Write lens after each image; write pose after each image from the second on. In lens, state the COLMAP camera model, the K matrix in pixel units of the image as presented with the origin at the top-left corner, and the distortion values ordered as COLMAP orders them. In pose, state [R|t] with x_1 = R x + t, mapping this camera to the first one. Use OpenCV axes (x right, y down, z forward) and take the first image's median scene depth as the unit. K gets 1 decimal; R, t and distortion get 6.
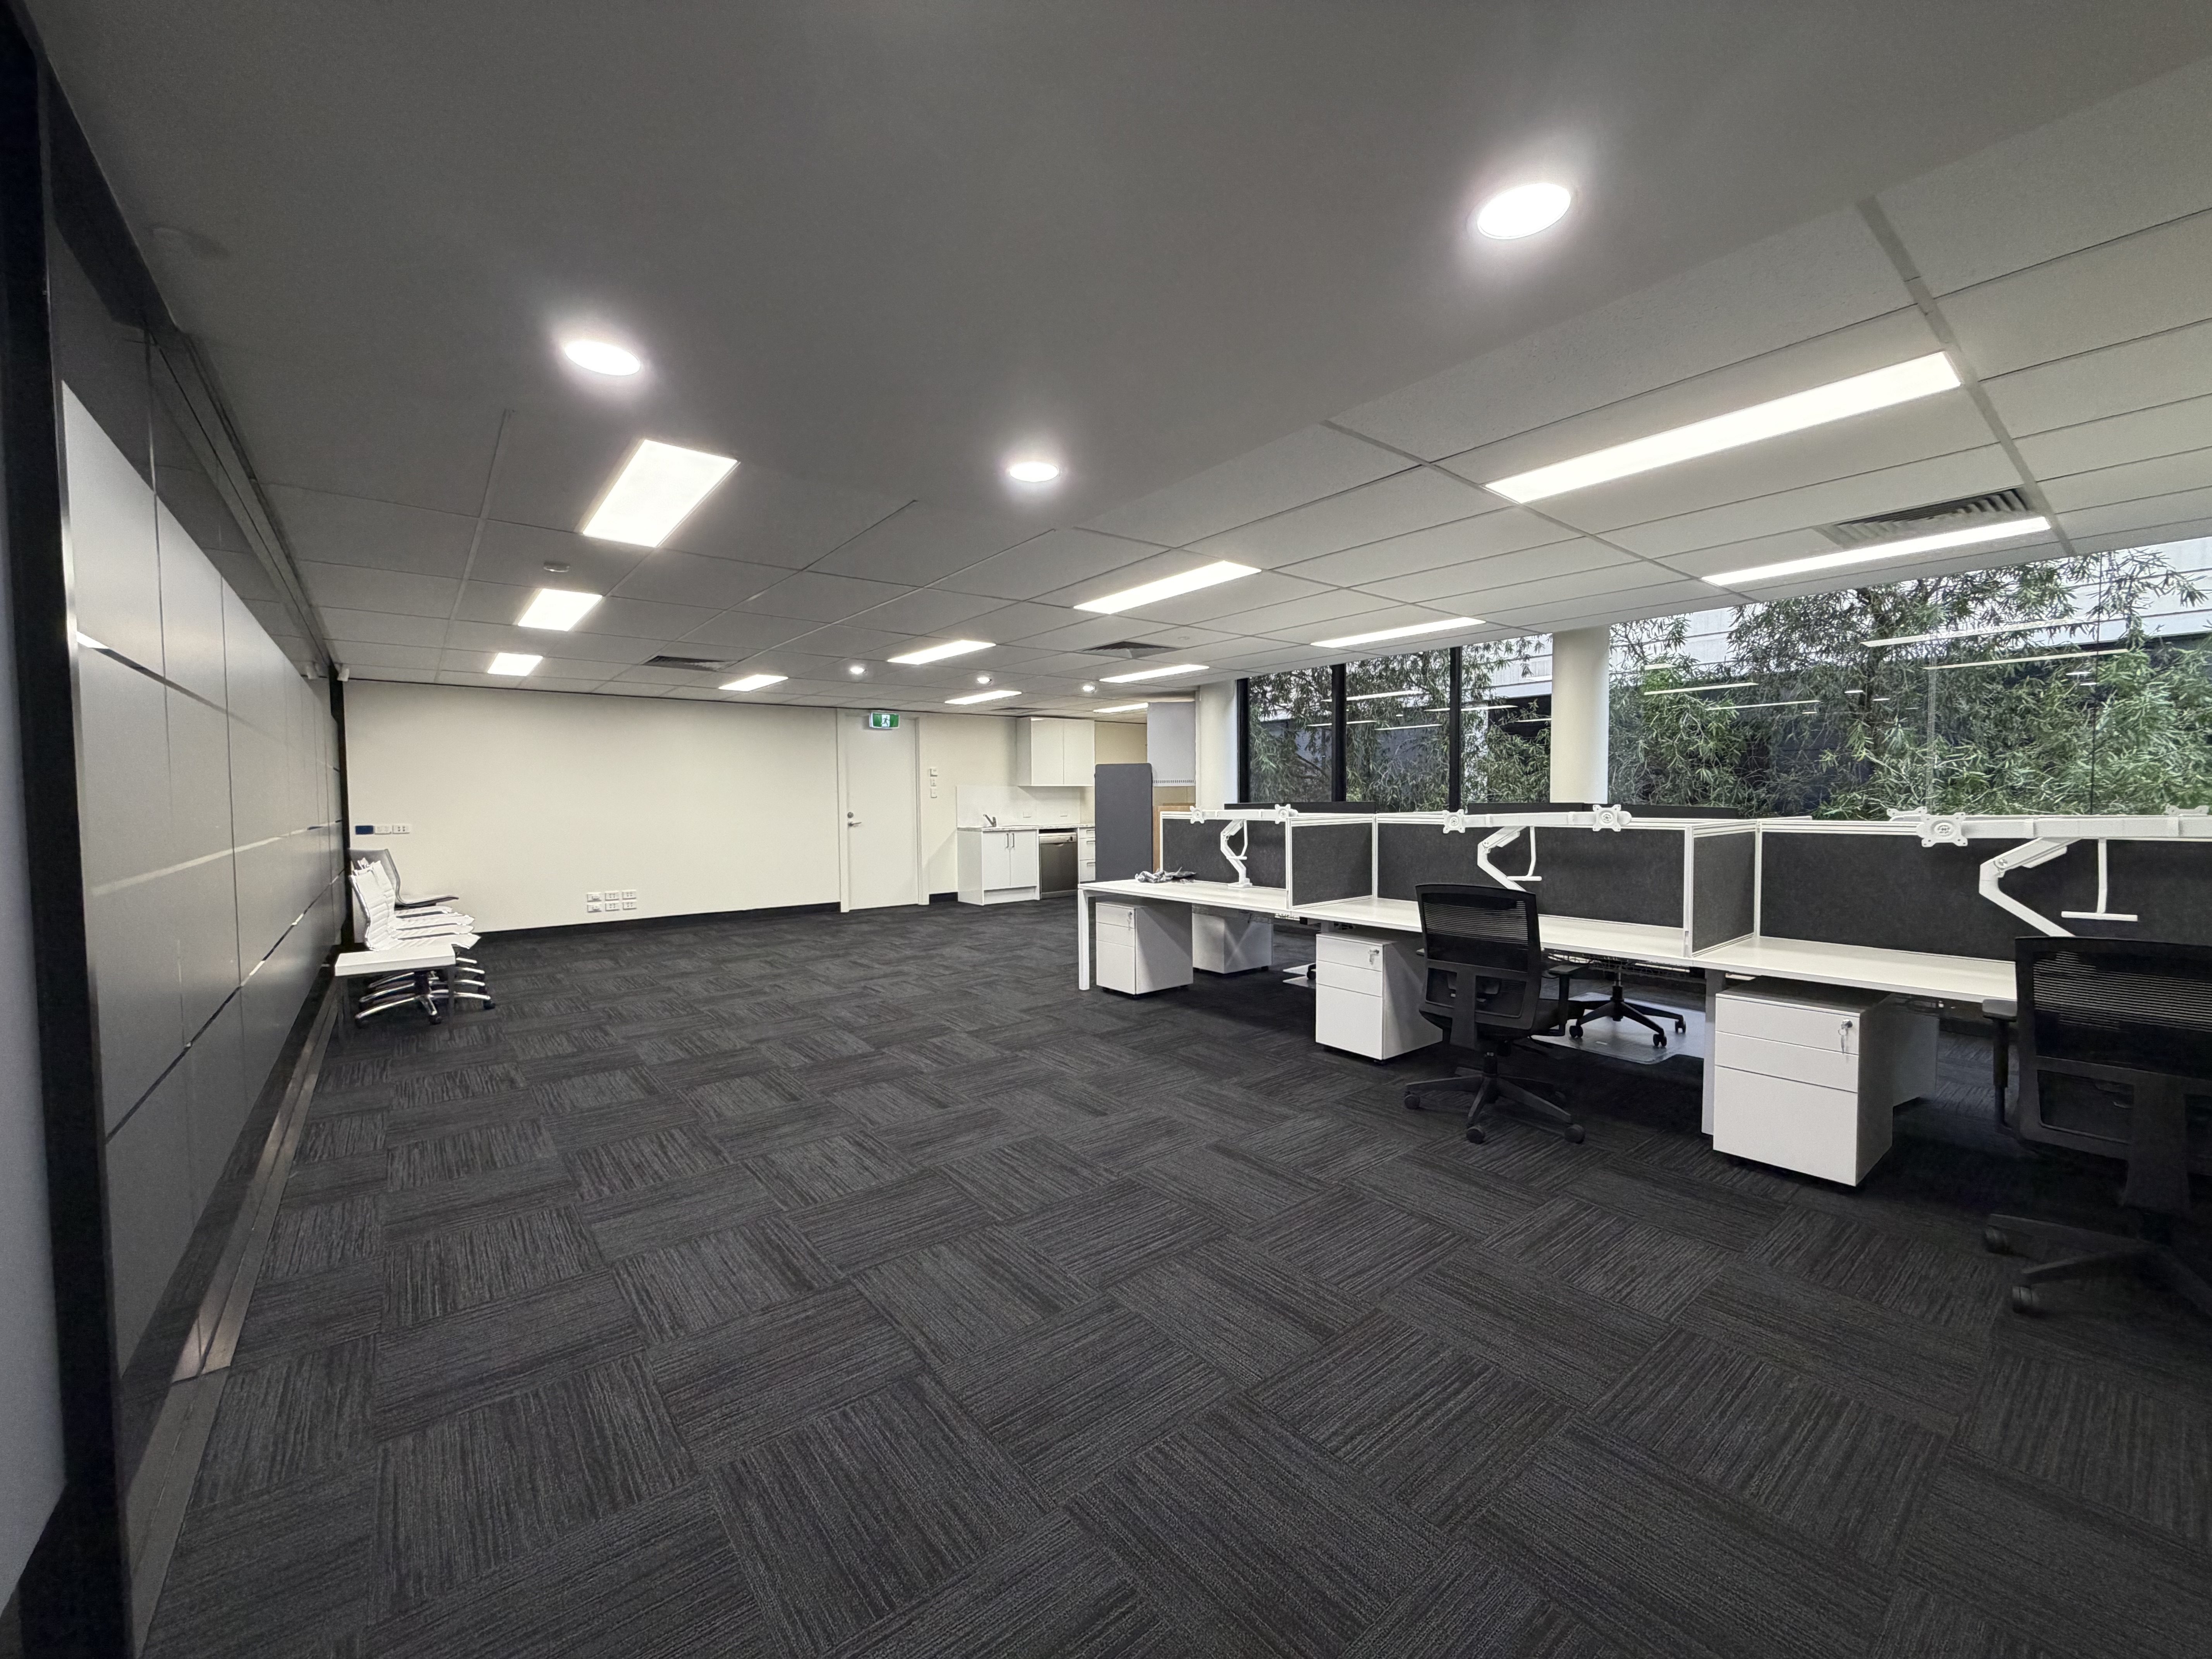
lens RADIAL K [[885.1, 0, 1105.2], [0, 885.1, 836.2], [0, 0, 1]] dist [0.000762, -0.000907]
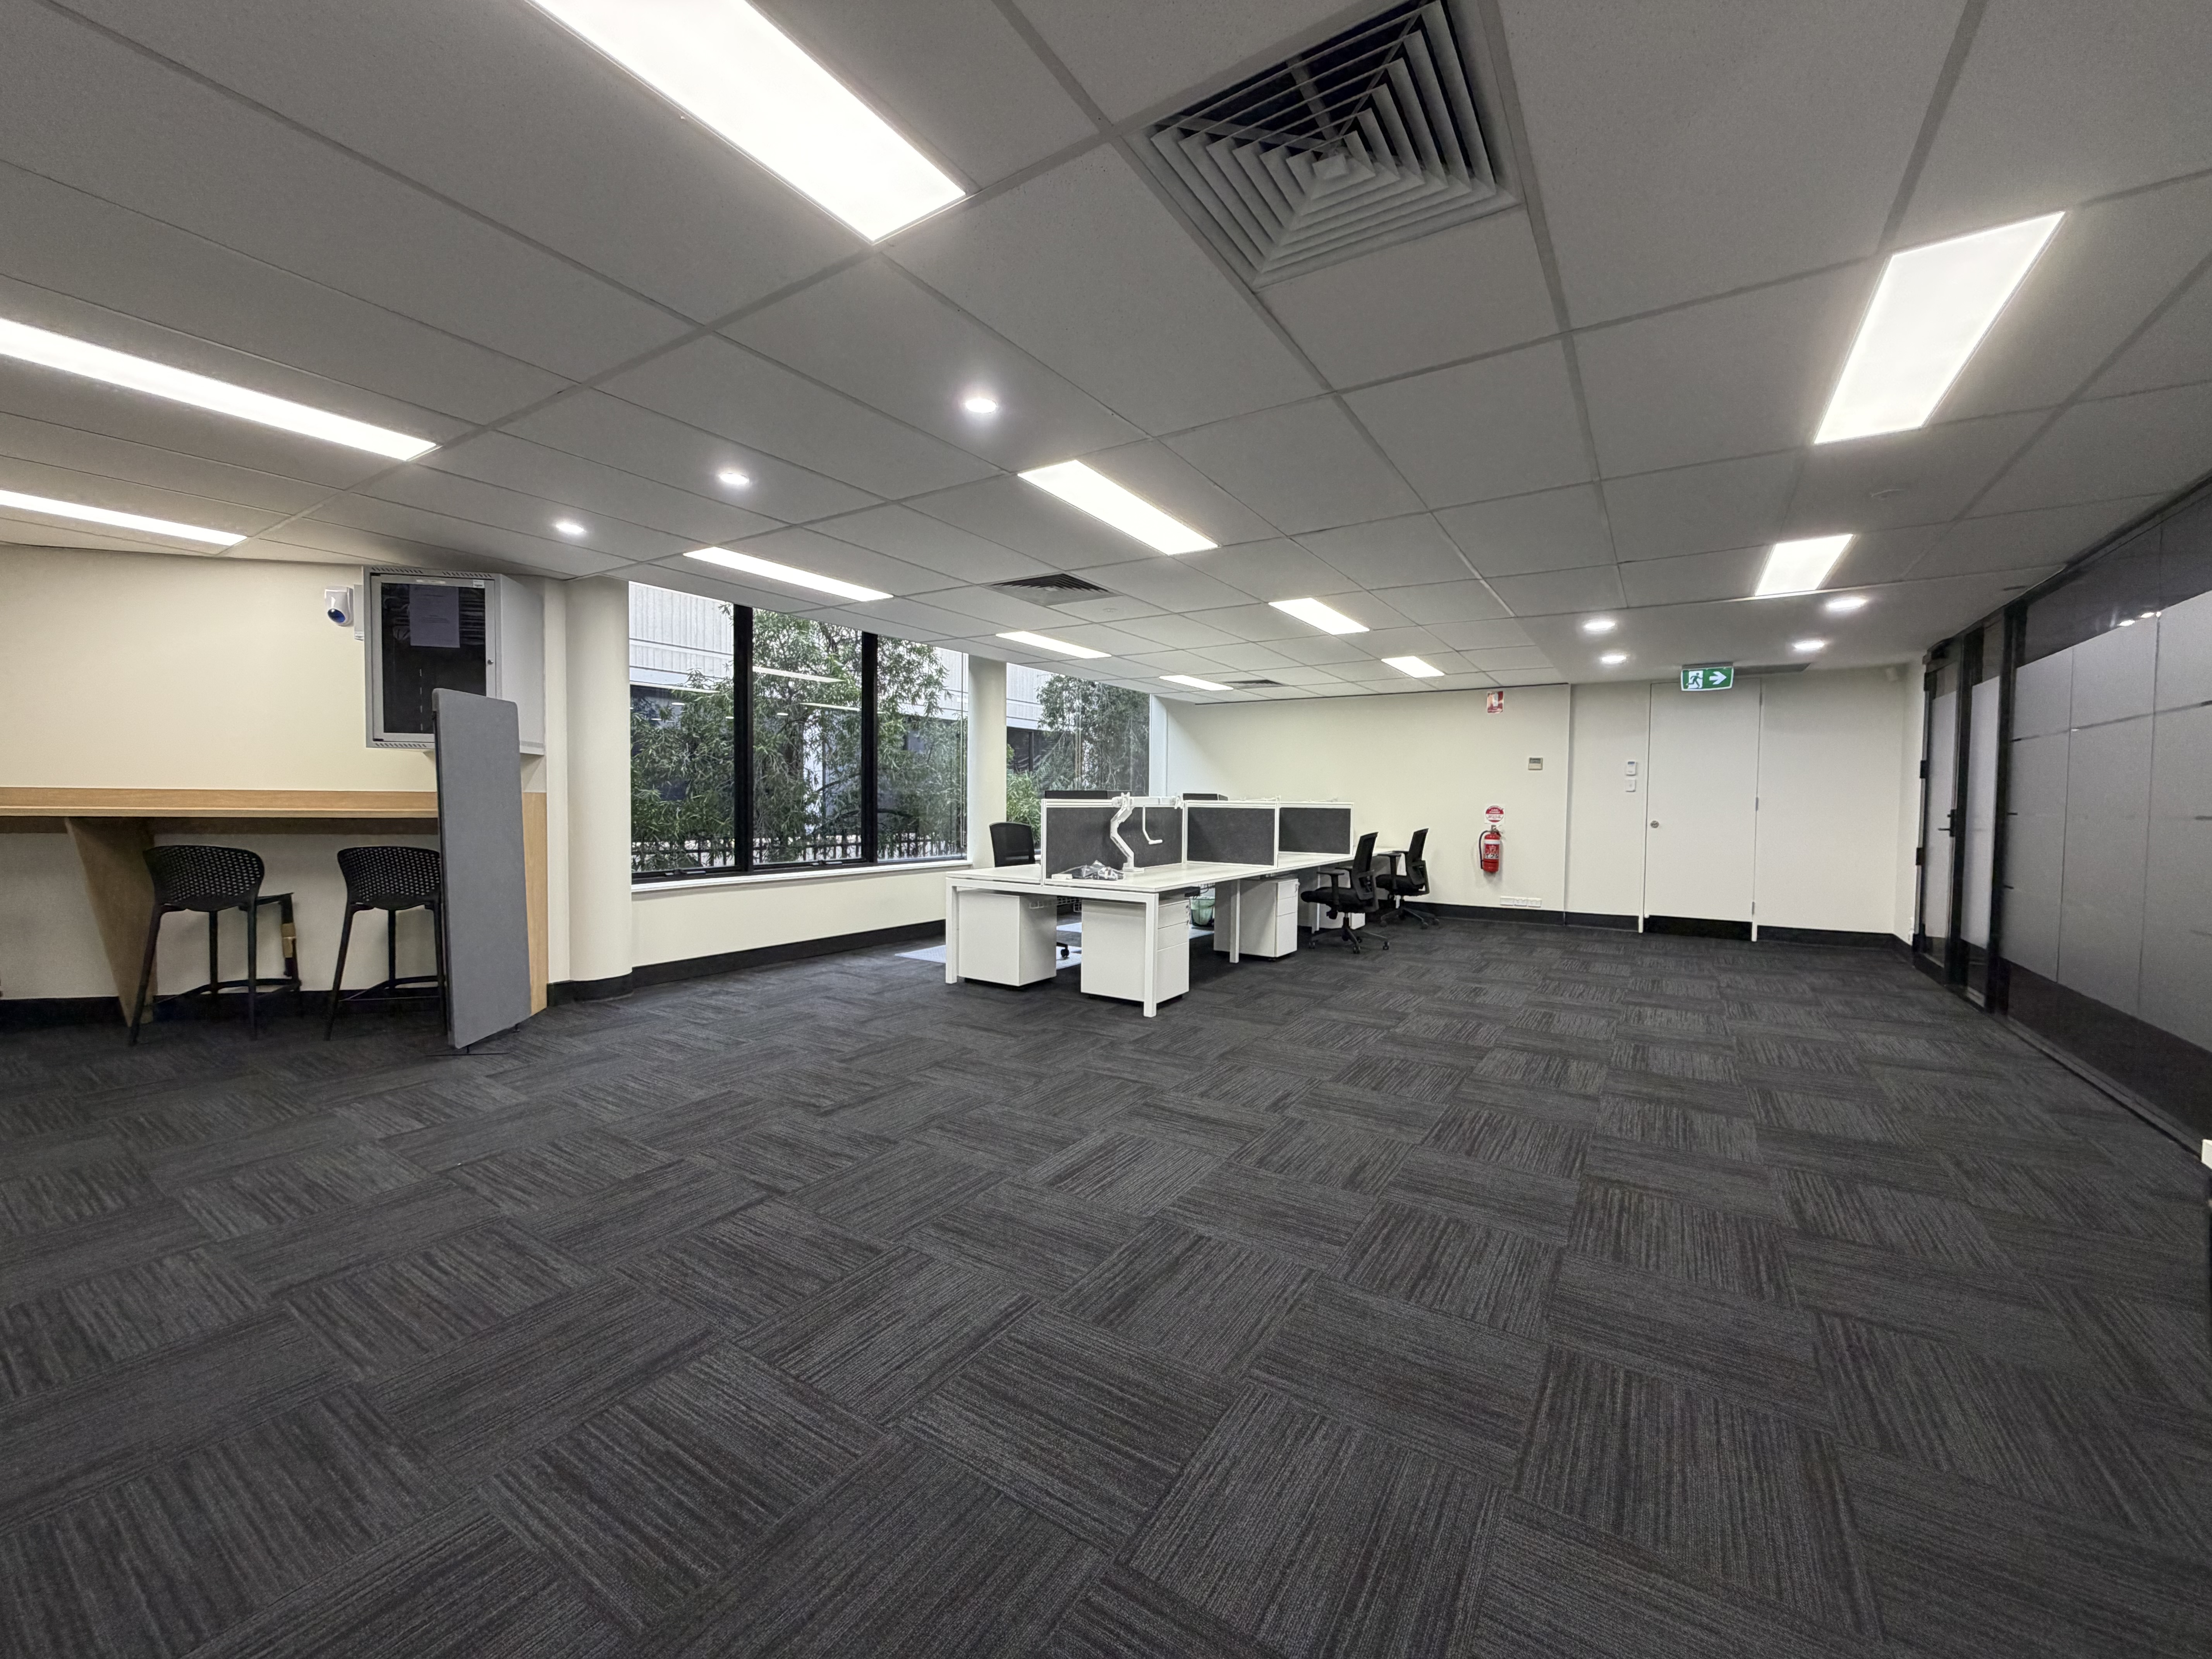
lens RADIAL K [[885.1, 0, 1097.3], [0, 885.1, 824.7], [0, 0, 1]] dist [0.000762, -0.000907]
pose [[-0.320369, -0.020572, 0.947069, -1.157450], [0.035483, 0.998802, 0.033699, -0.047257], [-0.946628, 0.044401, -0.319255, 1.941936]]
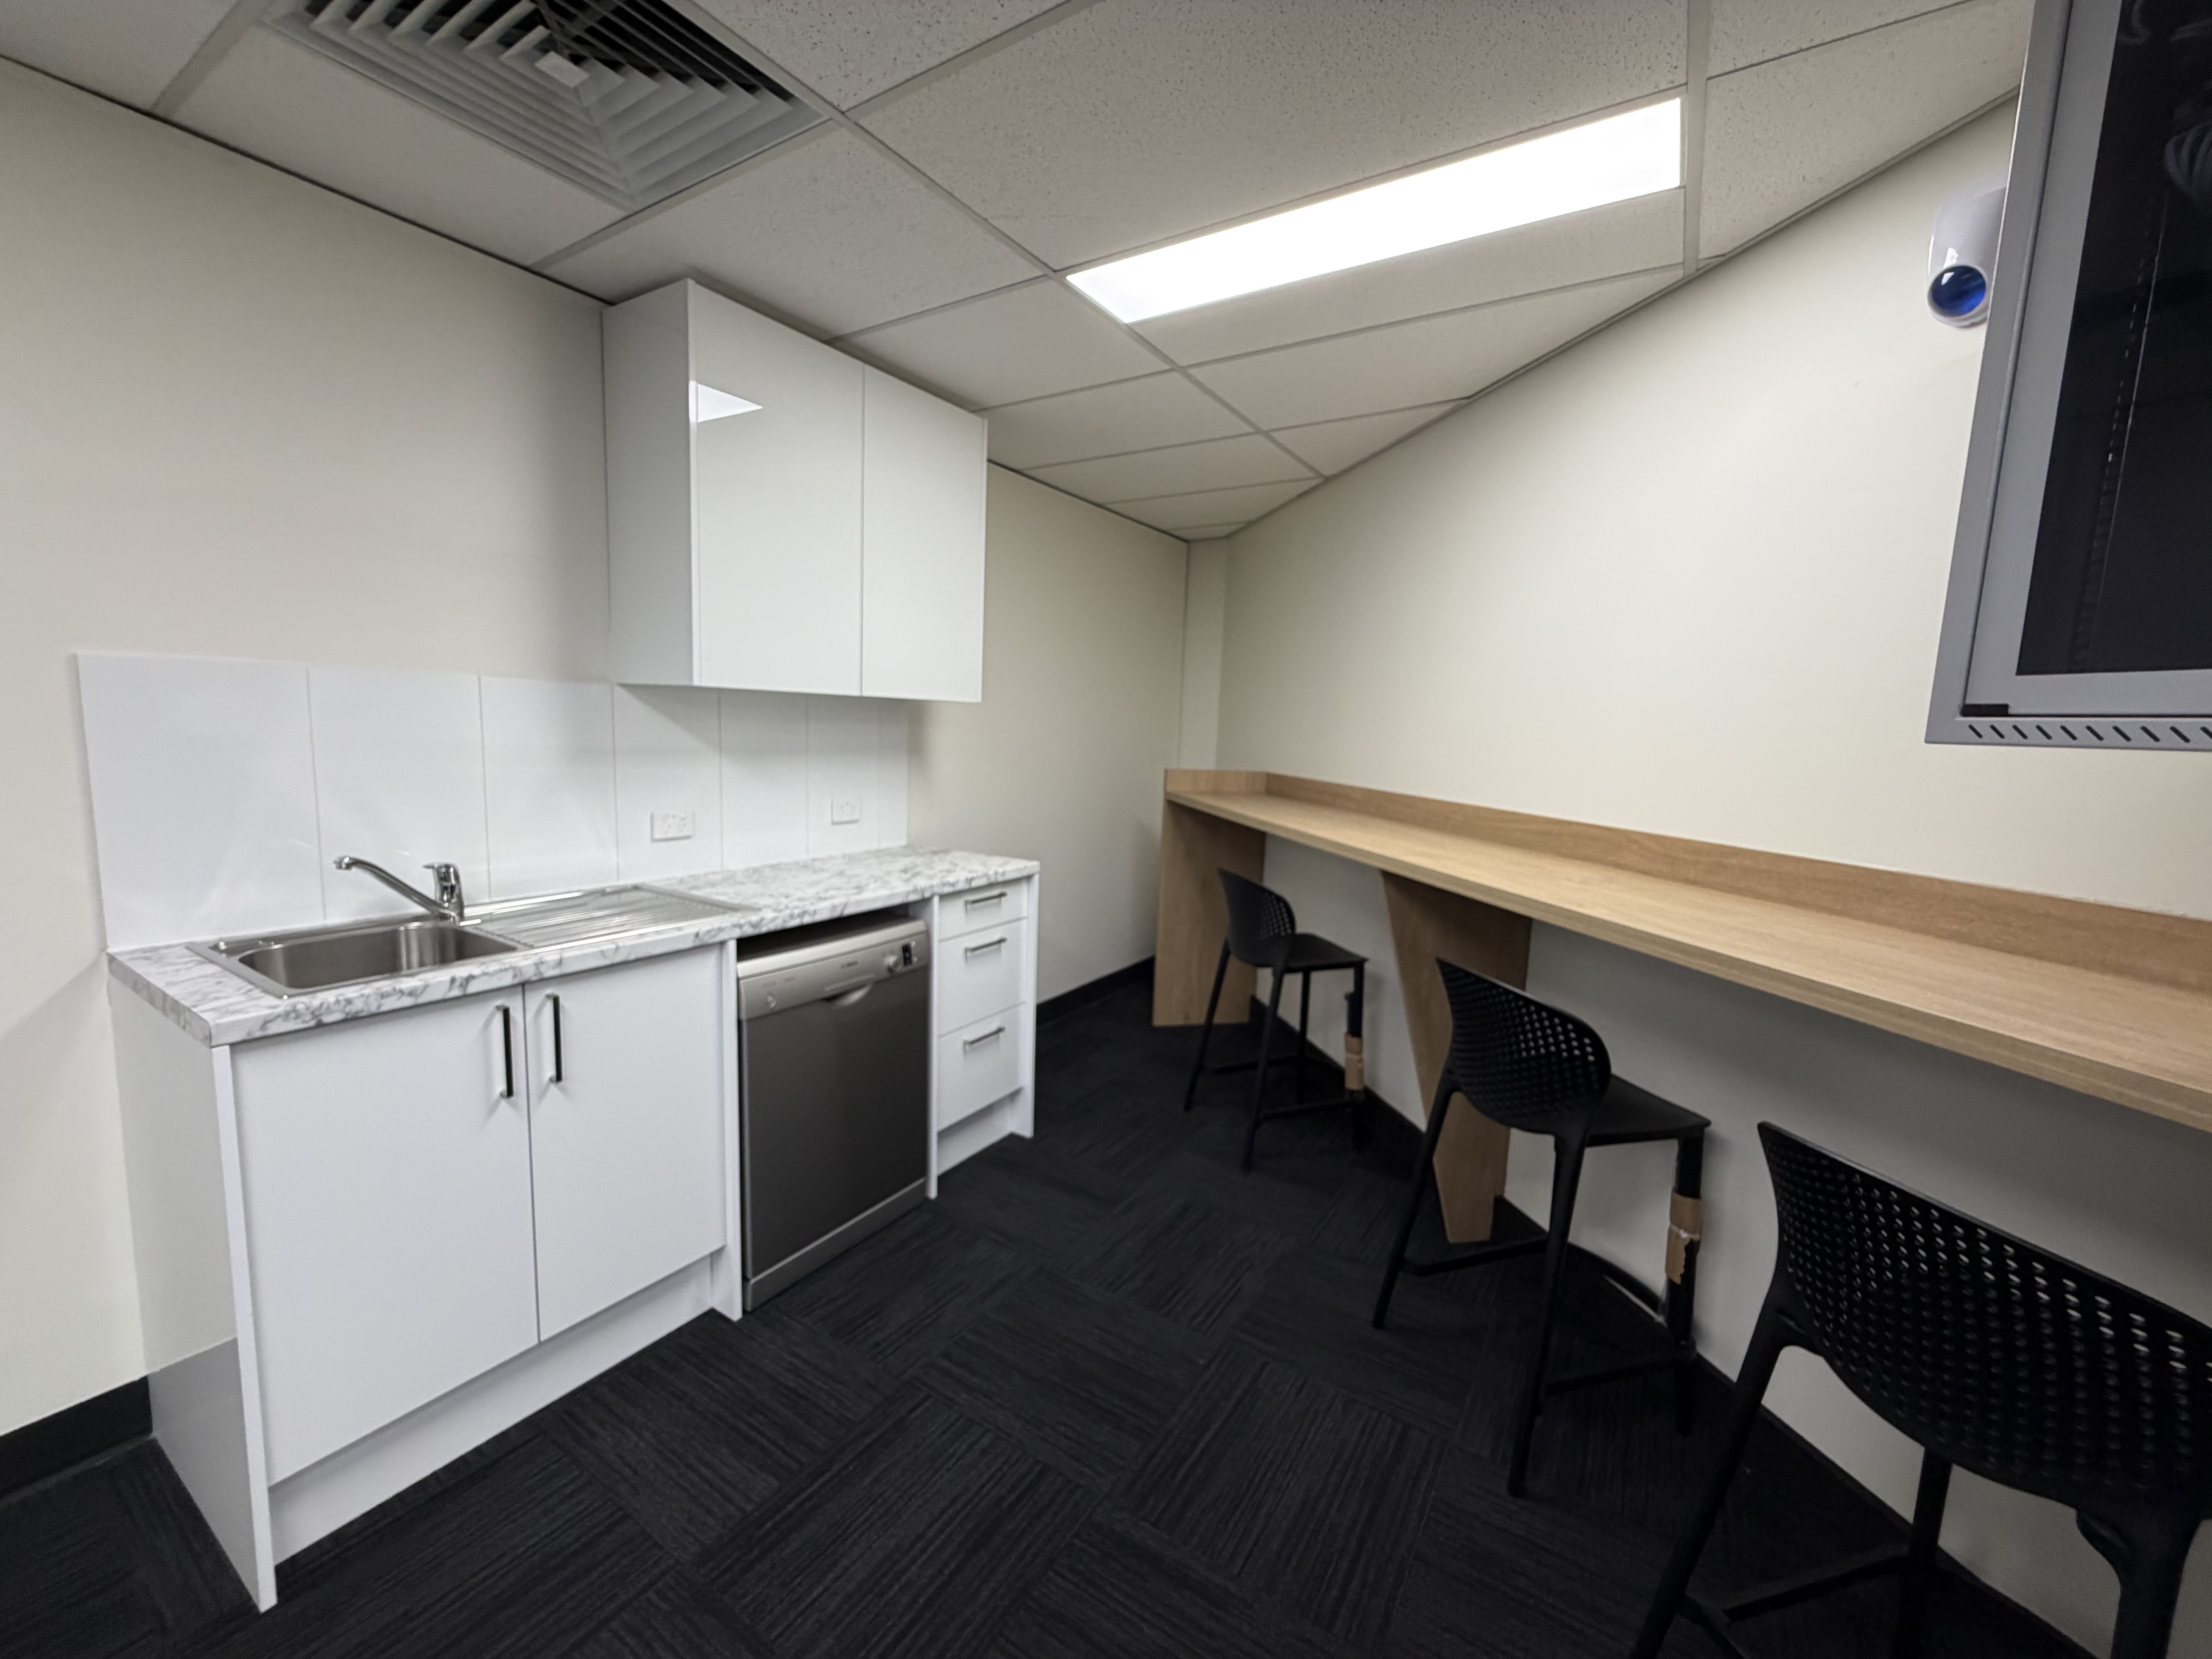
lens RADIAL K [[885.1, 0, 1110.1], [0, 885.1, 834.9], [0, 0, 1]] dist [0.000762, -0.000907]
pose [[0.944747, 0.001978, 0.327795, -0.174092], [-0.029785, 0.996363, 0.079833, -0.122118], [-0.326445, -0.085186, 0.941370, 2.265089]]
